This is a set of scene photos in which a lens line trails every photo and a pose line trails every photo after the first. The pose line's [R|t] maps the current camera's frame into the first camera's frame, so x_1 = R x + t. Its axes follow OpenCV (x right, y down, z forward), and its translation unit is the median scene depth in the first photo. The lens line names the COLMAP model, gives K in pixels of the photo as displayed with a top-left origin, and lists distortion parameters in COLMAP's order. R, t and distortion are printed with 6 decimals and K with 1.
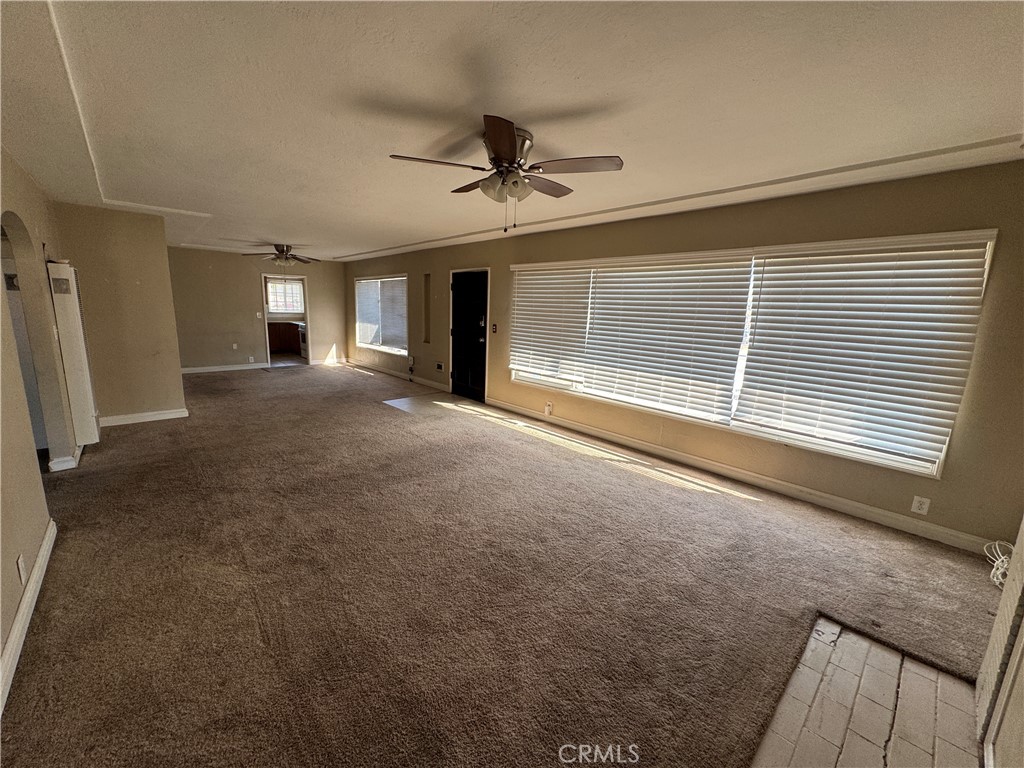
lens RADIAL K [[409.1, 0, 510.9], [0, 409.1, 385.7], [0, 0, 1]] dist [0.000122, 0.000105]
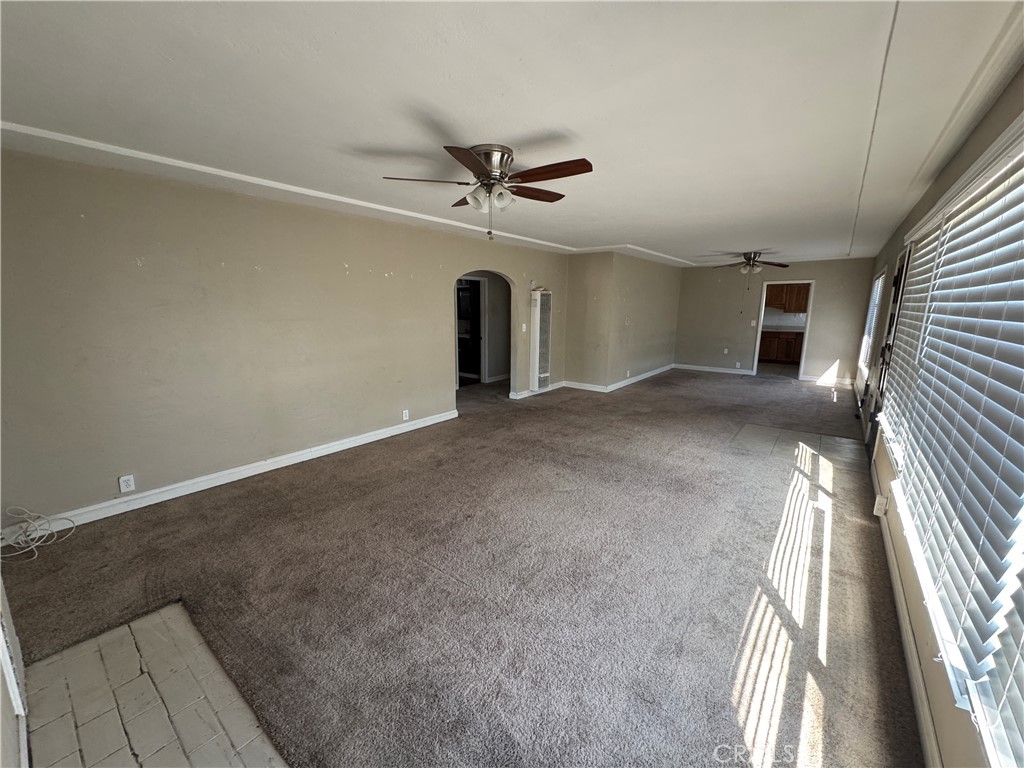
lens RADIAL K [[409.1, 0, 510.5], [0, 409.1, 381.6], [0, 0, 1]] dist [0.000122, 0.000105]
pose [[0.160358, 0.153259, -0.975088, 0.658564], [-0.187143, 0.974675, 0.122417, -0.090863], [0.969156, 0.162850, 0.184978, 0.540538]]
